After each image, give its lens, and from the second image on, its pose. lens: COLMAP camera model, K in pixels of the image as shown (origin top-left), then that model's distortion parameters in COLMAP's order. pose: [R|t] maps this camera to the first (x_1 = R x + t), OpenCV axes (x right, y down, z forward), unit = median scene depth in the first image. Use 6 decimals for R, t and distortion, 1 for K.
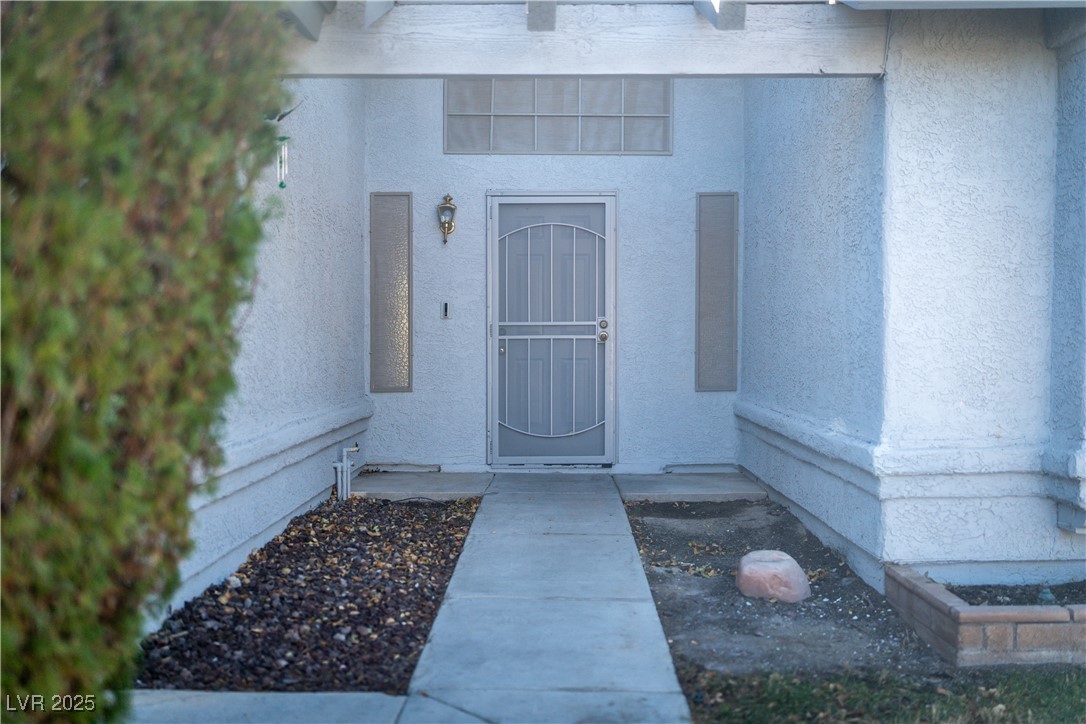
lens RADIAL K [[1092.4, 0, 543.0], [0, 1092.4, 362.0], [0, 0, 1]] dist [-0.005102, -0.006966]
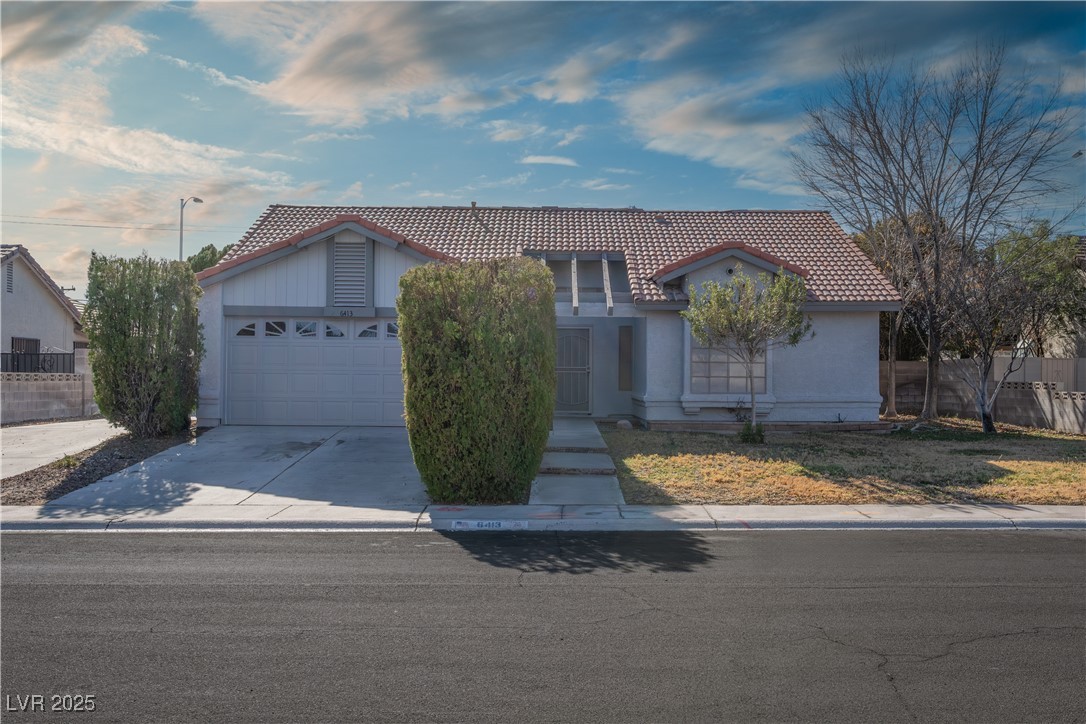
lens RADIAL K [[1092.4, 0, 543.0], [0, 1092.4, 362.0], [0, 0, 1]] dist [-0.005102, -0.006966]
pose [[0.999953, 0.008391, 0.004861, -0.087180], [-0.008221, 0.999388, -0.034015, 0.054077], [-0.005143, 0.033974, 0.999409, -2.078070]]
